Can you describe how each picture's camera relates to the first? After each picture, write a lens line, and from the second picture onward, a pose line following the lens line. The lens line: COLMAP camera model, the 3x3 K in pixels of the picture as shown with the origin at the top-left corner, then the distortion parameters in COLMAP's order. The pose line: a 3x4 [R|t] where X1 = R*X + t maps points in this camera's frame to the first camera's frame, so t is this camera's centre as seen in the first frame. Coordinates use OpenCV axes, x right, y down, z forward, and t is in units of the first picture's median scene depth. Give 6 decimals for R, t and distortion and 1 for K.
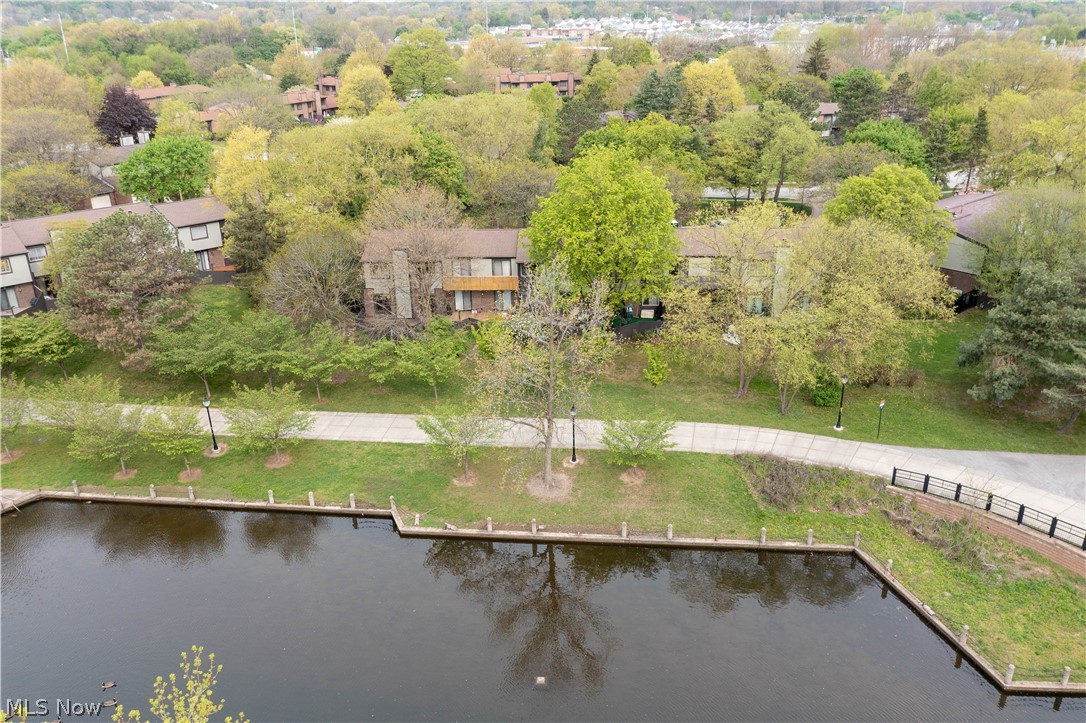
lens RADIAL K [[845.6, 0, 543.0], [0, 845.6, 361.5], [0, 0, 1]] dist [-0.011343, -0.005247]
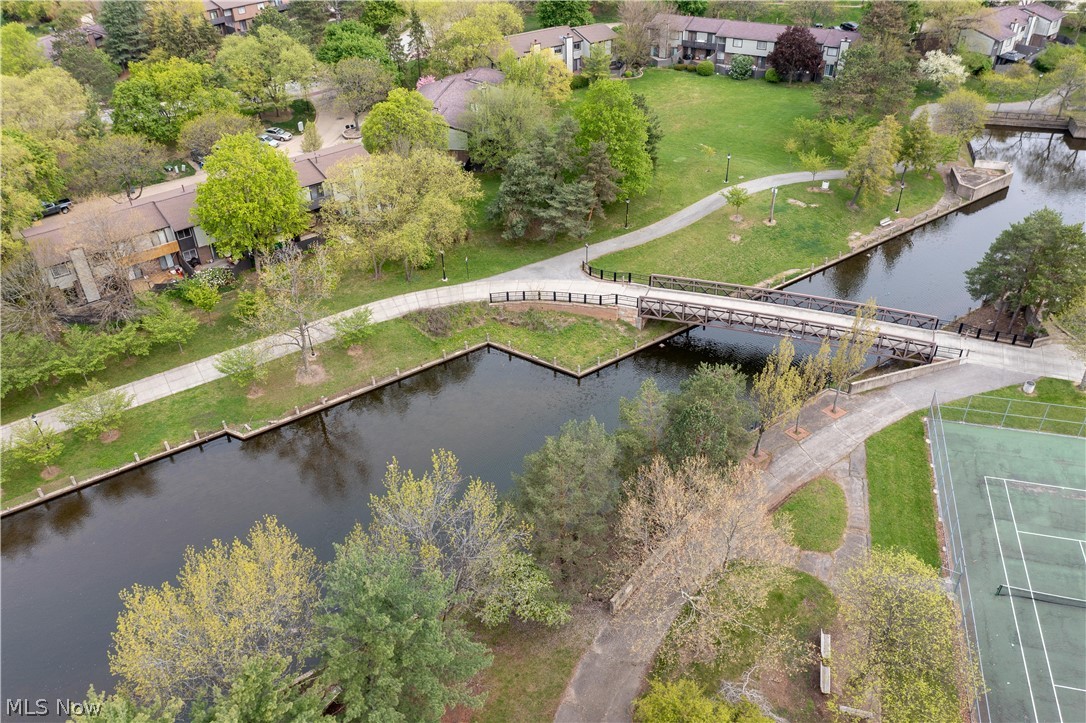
lens RADIAL K [[880.9, 0, 543.0], [0, 880.9, 361.5], [0, 0, 1]] dist [-0.001449, 0.000100]
pose [[0.761463, -0.368302, 0.533411, -0.531251], [0.250282, 0.926139, 0.282181, -0.231465], [-0.597940, -0.081367, 0.797400, -0.560349]]
